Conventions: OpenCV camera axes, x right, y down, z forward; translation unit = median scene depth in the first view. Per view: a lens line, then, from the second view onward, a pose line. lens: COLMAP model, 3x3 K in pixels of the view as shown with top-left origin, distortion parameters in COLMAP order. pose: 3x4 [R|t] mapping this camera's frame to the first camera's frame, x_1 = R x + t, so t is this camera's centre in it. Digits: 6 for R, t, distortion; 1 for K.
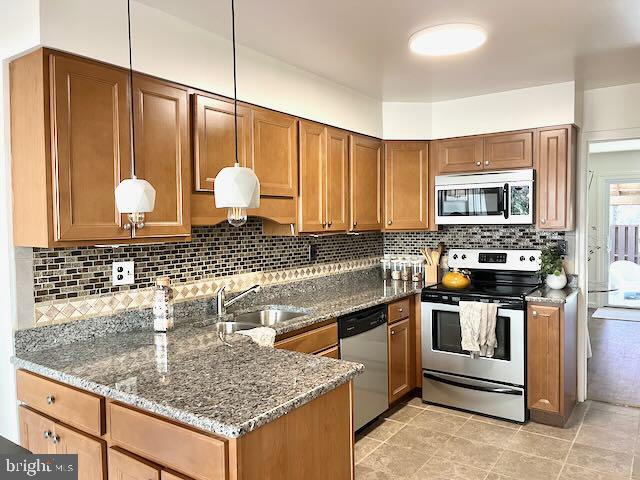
lens RADIAL K [[482.6, 0, 320.0], [0, 482.6, 240.0], [0, 0, 1]] dist [0.058097, -0.062682]
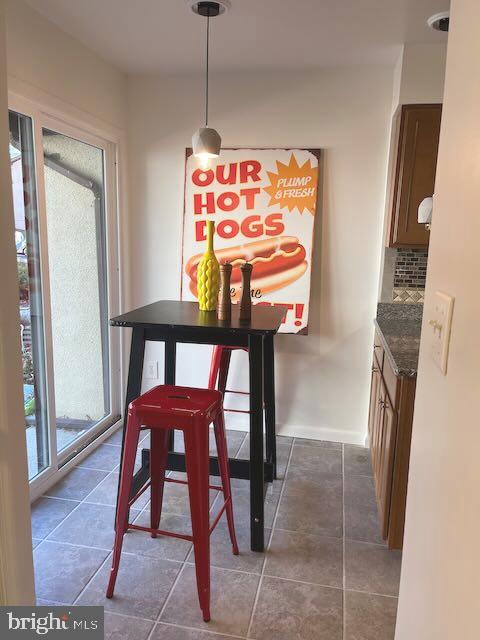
lens RADIAL K [[482.6, 0, 239.3], [0, 482.6, 322.8], [0, 0, 1]] dist [0.058097, -0.062682]
pose [[0.398546, 0.186355, -0.898016, 0.400006], [-0.068381, 0.982452, 0.173530, 0.009492], [0.914596, -0.007753, 0.404296, -0.011865]]
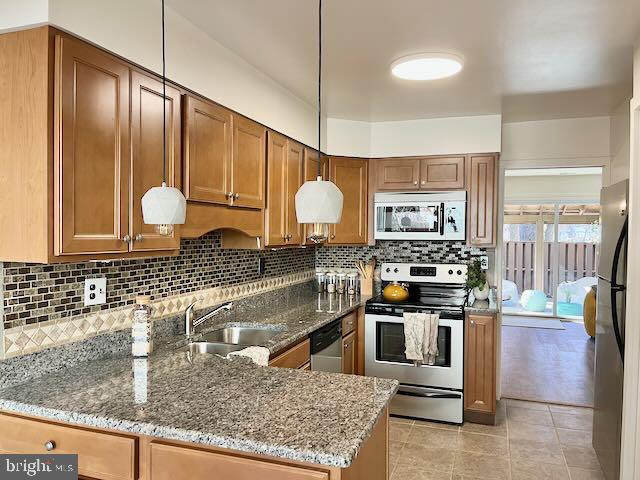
lens RADIAL K [[482.6, 0, 320.0], [0, 482.6, 240.0], [0, 0, 1]] dist [0.058097, -0.062682]
pose [[0.962036, 0.015339, 0.272490, -0.211020], [-0.008756, 0.999640, -0.025358, -0.004192], [-0.272781, 0.022009, 0.961824, 0.041772]]
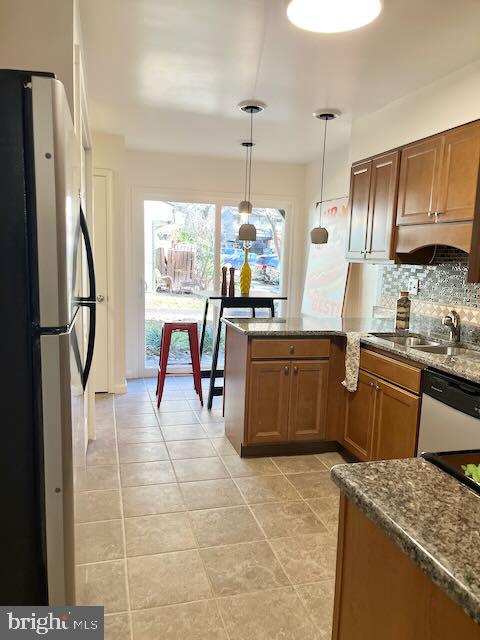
lens RADIAL K [[482.6, 0, 239.3], [0, 482.6, 322.8], [0, 0, 1]] dist [0.058097, -0.062682]
pose [[-0.631027, 0.099333, -0.769375, 0.865919], [-0.058379, 0.982875, 0.174780, -0.039212], [0.773561, 0.155206, -0.614422, 1.241068]]
